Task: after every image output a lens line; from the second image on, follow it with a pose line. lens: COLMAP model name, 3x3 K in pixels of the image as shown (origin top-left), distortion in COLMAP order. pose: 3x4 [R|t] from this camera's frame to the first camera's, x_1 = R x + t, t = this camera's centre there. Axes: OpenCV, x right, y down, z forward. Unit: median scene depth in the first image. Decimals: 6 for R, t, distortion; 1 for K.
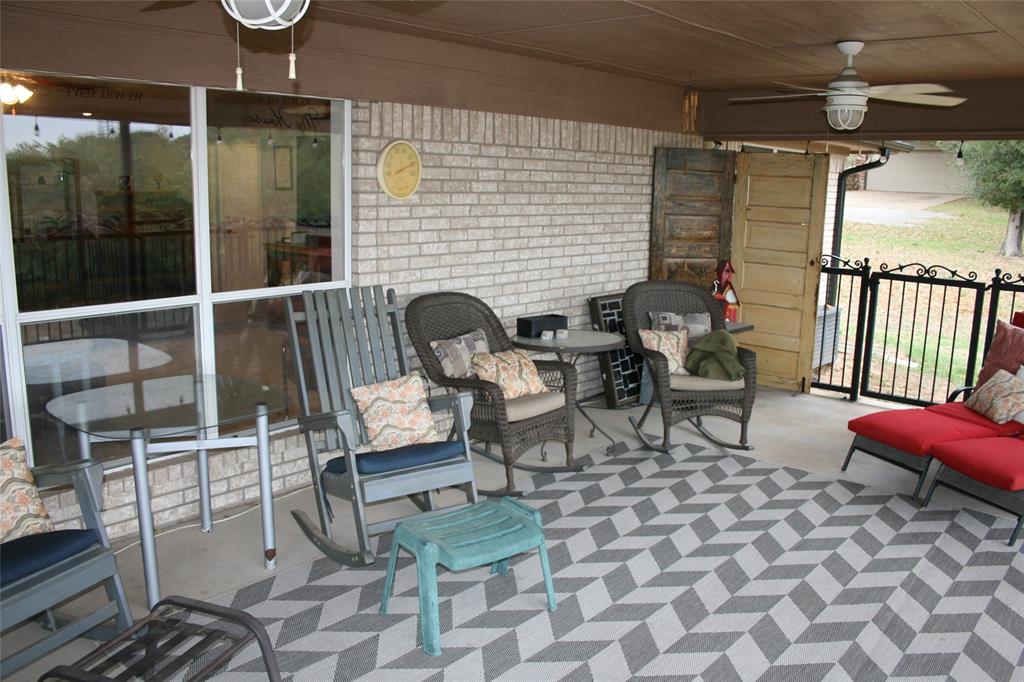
lens RADIAL K [[852.9, 0, 511.7], [0, 852.9, 344.1], [0, 0, 1]] dist [-0.153312, 0.128765]
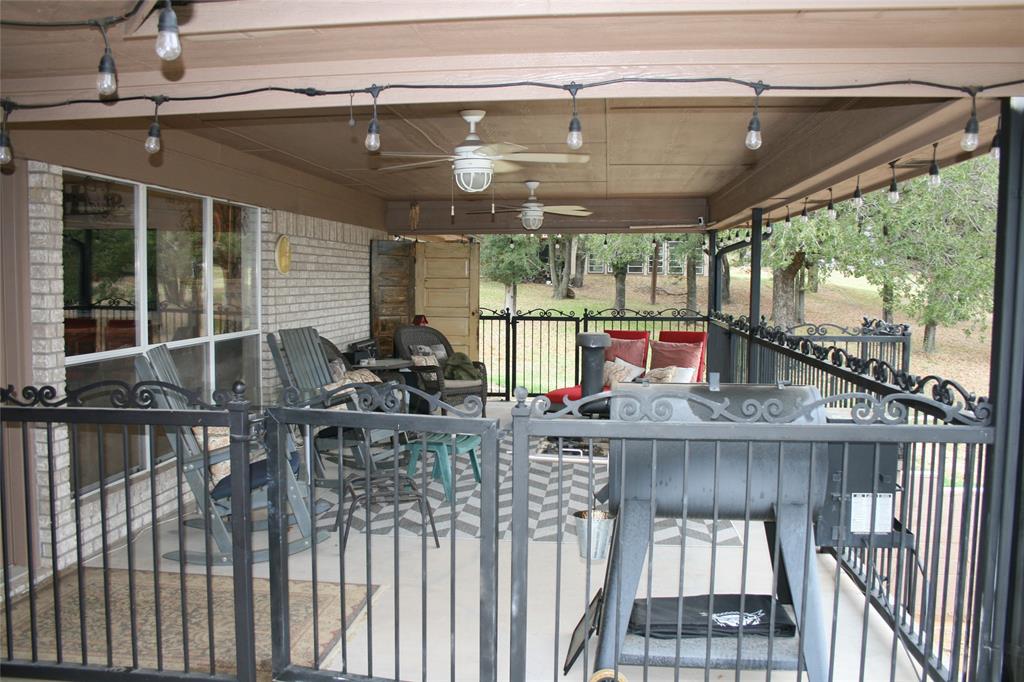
lens RADIAL K [[852.9, 0, 511.7], [0, 852.9, 344.1], [0, 0, 1]] dist [-0.153312, 0.128765]
pose [[0.825228, -0.061767, 0.561412, -0.484741], [0.121178, 0.990217, -0.069177, 0.078062], [-0.551647, 0.125117, 0.824640, -0.329171]]
